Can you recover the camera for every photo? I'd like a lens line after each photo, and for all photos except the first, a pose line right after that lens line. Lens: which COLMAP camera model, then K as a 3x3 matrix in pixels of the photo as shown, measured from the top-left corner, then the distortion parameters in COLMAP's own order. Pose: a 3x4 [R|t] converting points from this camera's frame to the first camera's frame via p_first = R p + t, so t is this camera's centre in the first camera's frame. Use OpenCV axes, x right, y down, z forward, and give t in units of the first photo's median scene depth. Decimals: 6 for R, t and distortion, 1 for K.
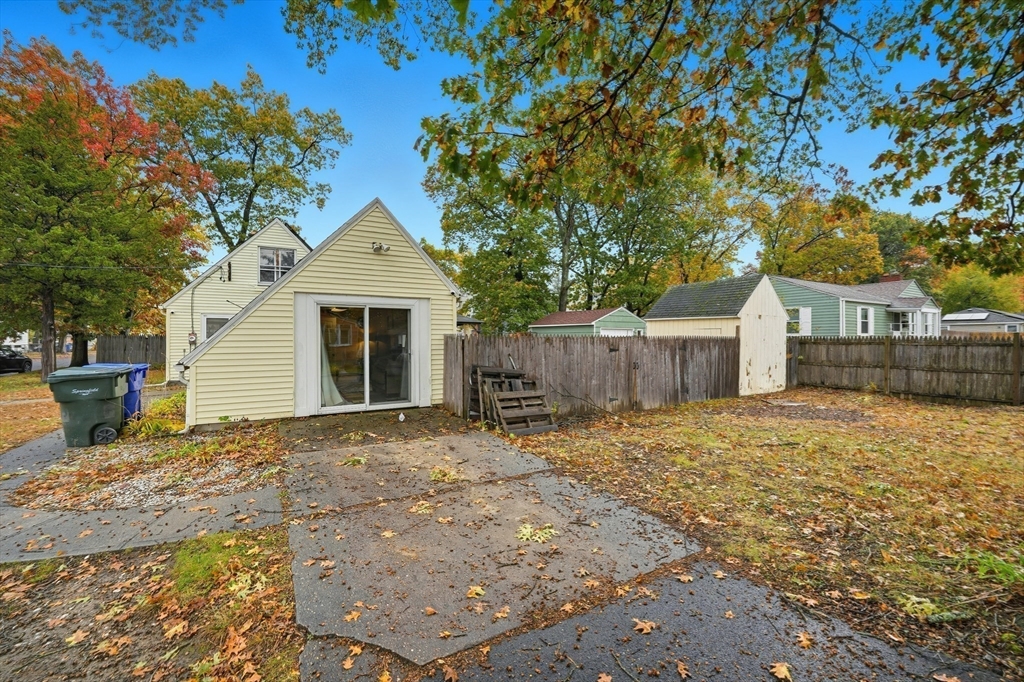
lens RADIAL K [[416.6, 0, 510.8], [0, 416.6, 334.0], [0, 0, 1]] dist [0.000090, -0.000042]
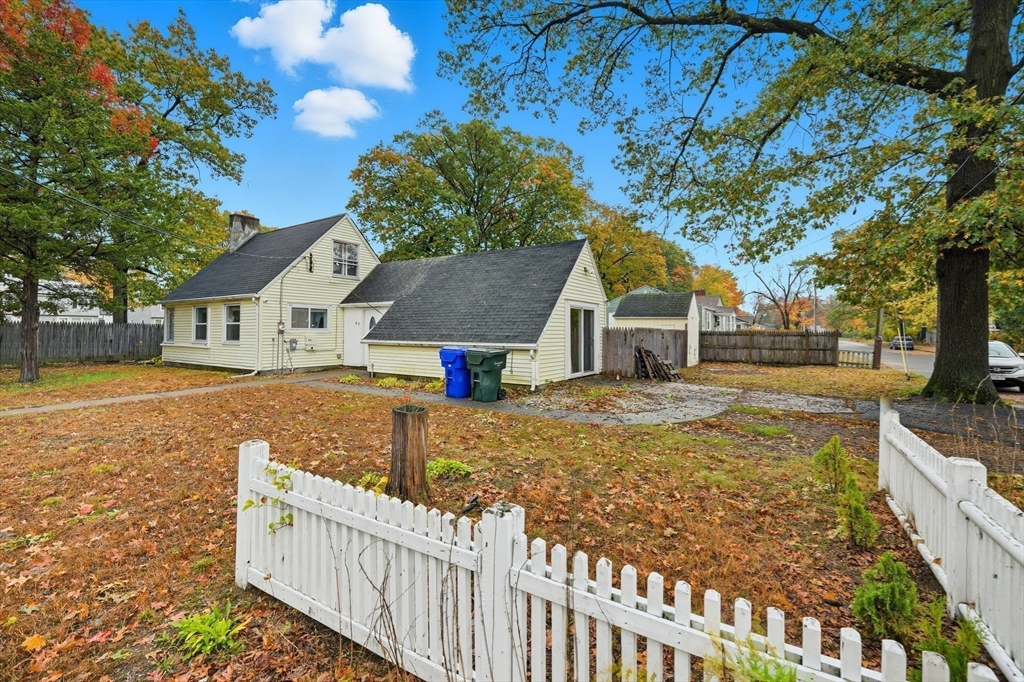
lens RADIAL K [[427.4, 0, 507.1], [0, 427.4, 329.5], [0, 0, 1]] dist [-0.000126, -0.000190]
pose [[0.899705, 0.008645, 0.436414, -0.788827], [-0.011145, 0.999933, 0.003167, 0.006087], [-0.436357, -0.007713, 0.899741, -0.174506]]
